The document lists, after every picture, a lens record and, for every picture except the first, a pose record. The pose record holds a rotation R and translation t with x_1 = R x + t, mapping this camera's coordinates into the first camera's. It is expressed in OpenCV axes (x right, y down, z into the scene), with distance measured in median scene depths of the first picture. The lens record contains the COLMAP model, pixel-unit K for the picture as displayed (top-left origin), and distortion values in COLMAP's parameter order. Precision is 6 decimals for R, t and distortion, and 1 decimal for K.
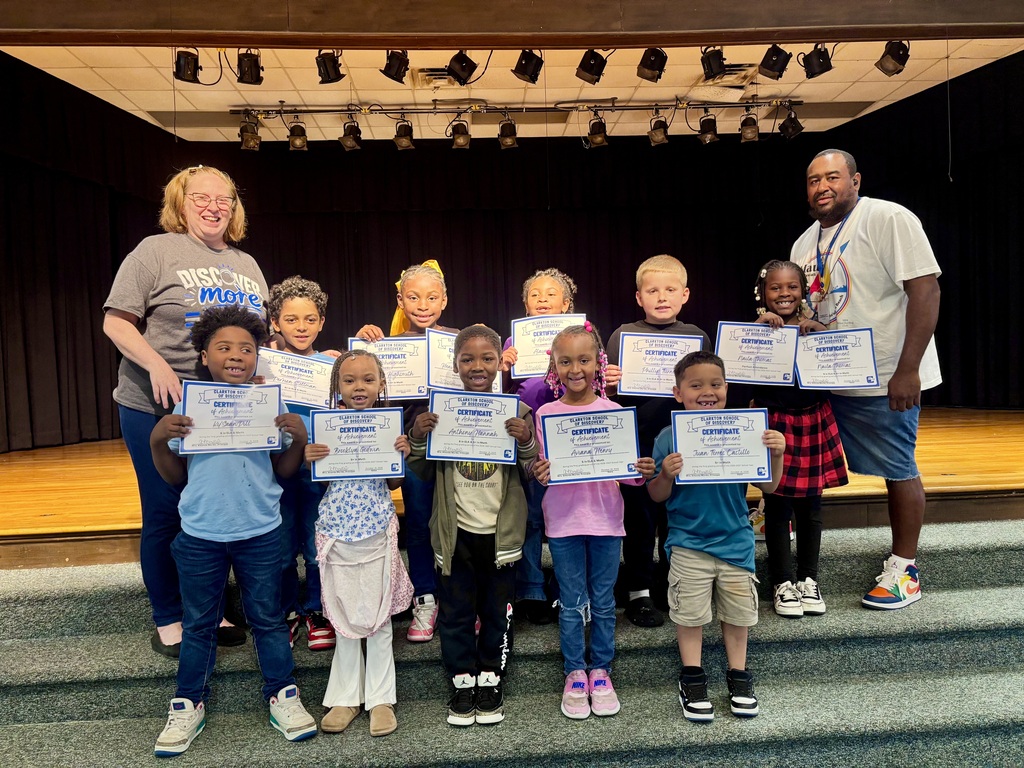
lens RADIAL K [[766.7, 0, 509.5], [0, 766.7, 382.7], [0, 0, 1]] dist [0.017369, -0.003463]
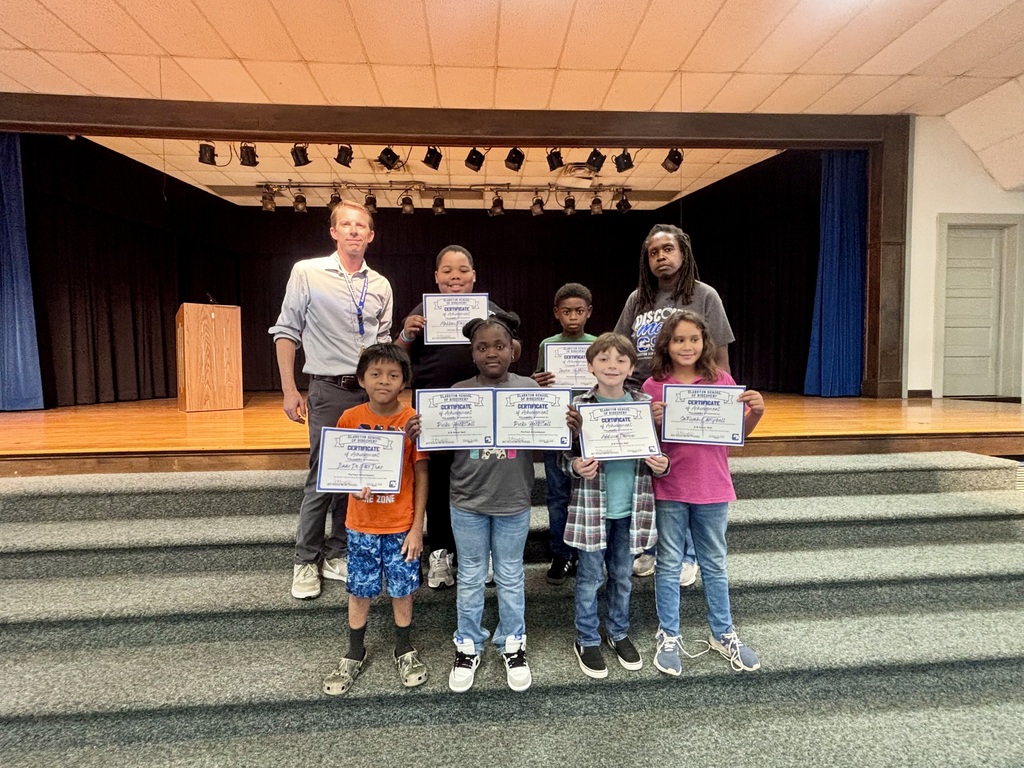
lens RADIAL K [[481.6, 0, 513.7], [0, 481.6, 381.7], [0, 0, 1]] dist [-0.003122, 0.002847]
pose [[0.999707, 0.023488, 0.005815, 0.170827], [-0.023631, 0.999386, 0.025854, 0.002746], [-0.005205, -0.025984, 0.999649, 0.027020]]
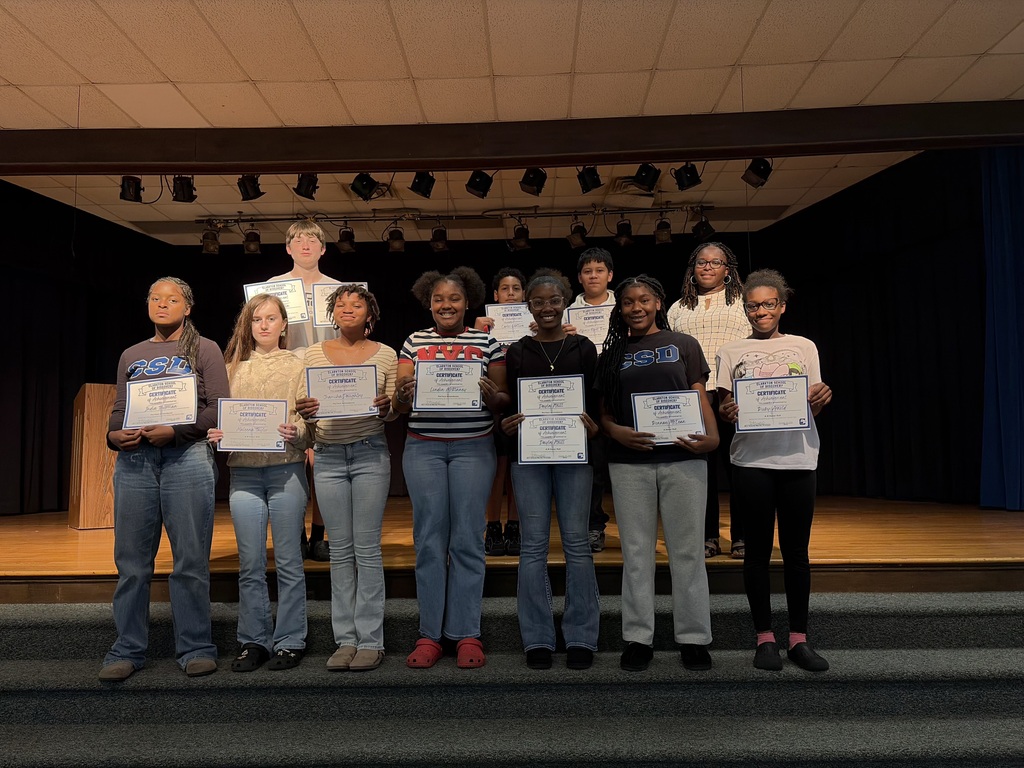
lens RADIAL K [[768.3, 0, 521.3], [0, 768.3, 386.5], [0, 0, 1]] dist [0.038851, -0.027640]
pose [[0.995798, 0.009950, -0.091037, 0.247788], [-0.019169, 0.994705, -0.100966, -0.001741], [0.089550, 0.102287, 0.990716, -0.075327]]
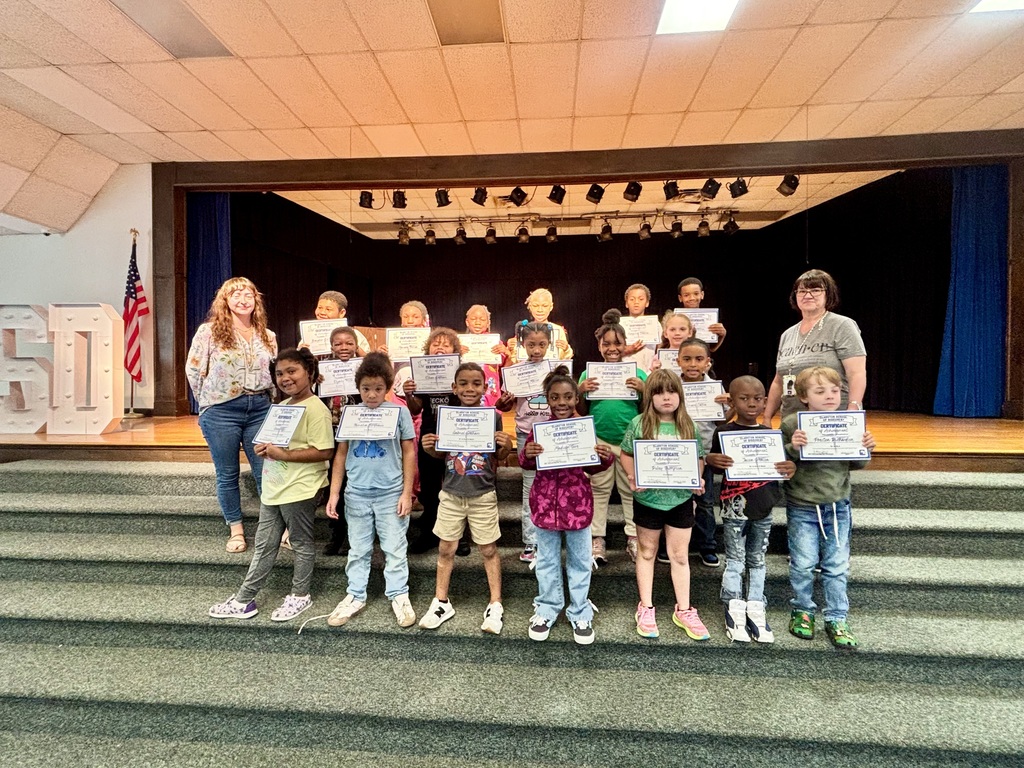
lens RADIAL K [[481.6, 0, 512.2], [0, 481.6, 379.8], [0, 0, 1]] dist [-0.003122, 0.002847]
pose [[0.989134, 0.032535, -0.143373, 0.082383], [-0.033940, 0.999397, -0.007369, 0.006679], [0.143047, 0.012155, 0.989641, -0.052222]]
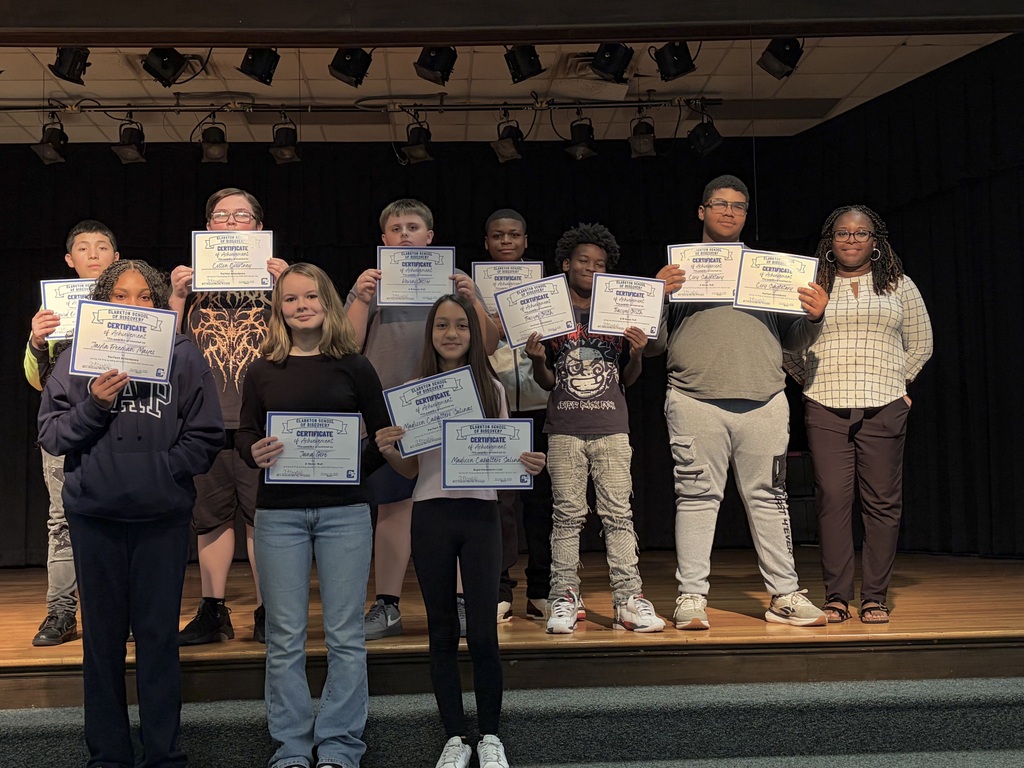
lens RADIAL K [[1343.3, 0, 527.1], [0, 1343.3, 388.8], [0, 0, 1]] dist [0.045225, 0.000000]
pose [[0.999805, 0.012668, -0.015174, 0.265602], [-0.013979, 0.995874, -0.089664, -0.000427], [0.013975, 0.089858, 0.995857, -0.196372]]
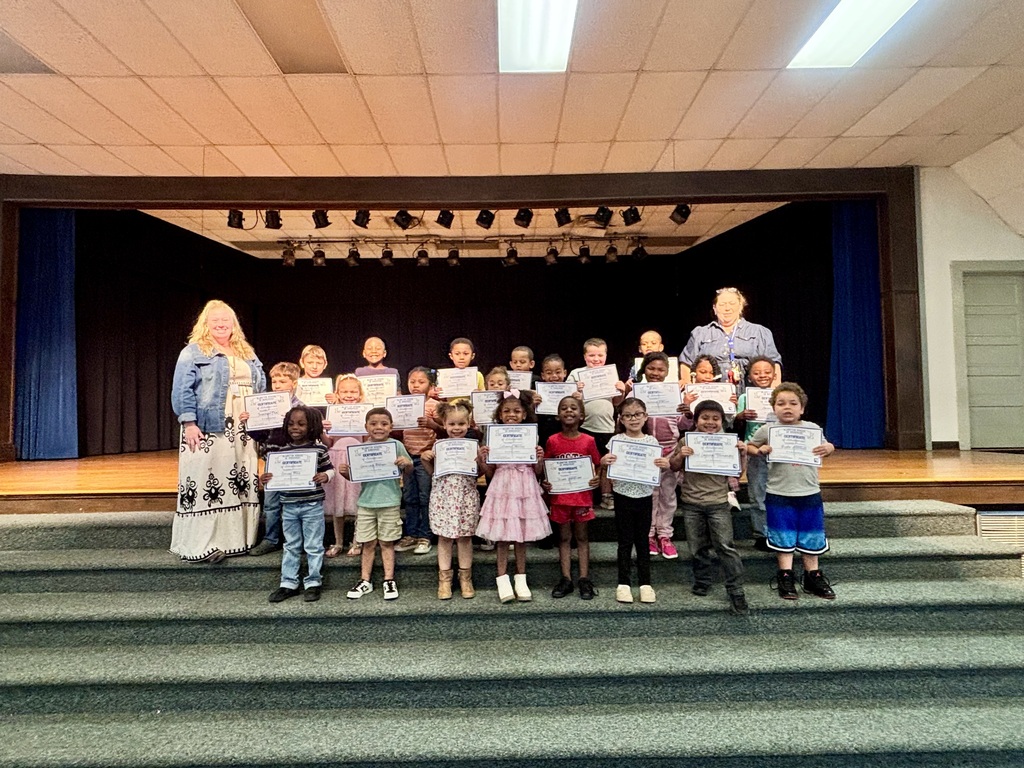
lens RADIAL K [[552.7, 0, 518.0], [0, 552.7, 382.5], [0, 0, 1]] dist [0.011584, -0.010834]
pose [[0.998289, 0.018796, -0.055365, 0.220597], [-0.022278, 0.997767, -0.062968, -0.001976], [0.054058, 0.064094, 0.996479, -0.104070]]
